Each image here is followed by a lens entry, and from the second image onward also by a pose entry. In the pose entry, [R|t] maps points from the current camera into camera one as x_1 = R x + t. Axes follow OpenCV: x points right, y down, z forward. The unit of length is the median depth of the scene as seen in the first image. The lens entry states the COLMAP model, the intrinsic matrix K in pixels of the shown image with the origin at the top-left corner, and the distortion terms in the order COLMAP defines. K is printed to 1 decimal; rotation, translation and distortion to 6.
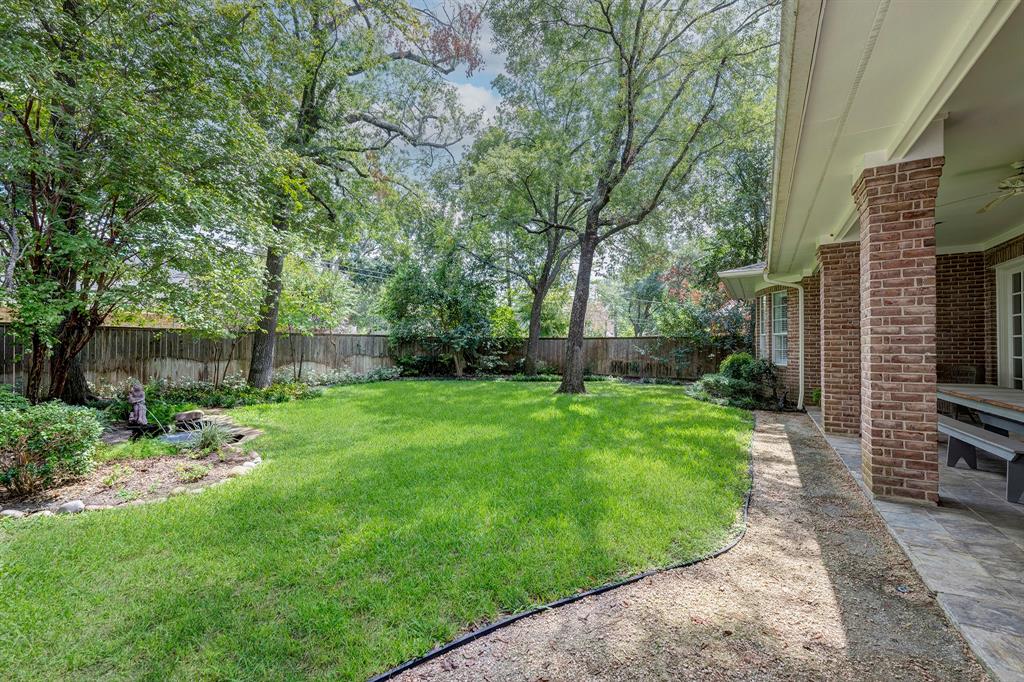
lens RADIAL K [[417.4, 0, 506.8], [0, 417.4, 343.4], [0, 0, 1]] dist [-0.003751, -0.000354]
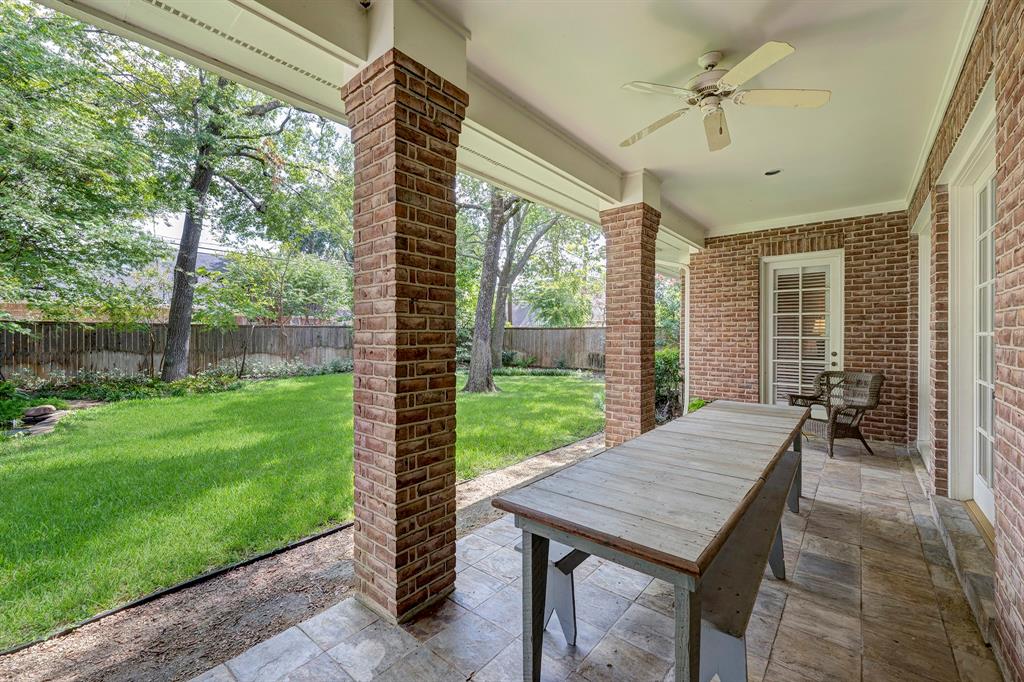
lens RADIAL K [[417.4, 0, 511.0], [0, 417.4, 338.2], [0, 0, 1]] dist [-0.003751, -0.000354]
pose [[0.987757, -0.000597, -0.155997, 0.396093], [0.003477, 0.999828, 0.018191, -0.013298], [0.155959, -0.018510, 0.987590, 0.130468]]
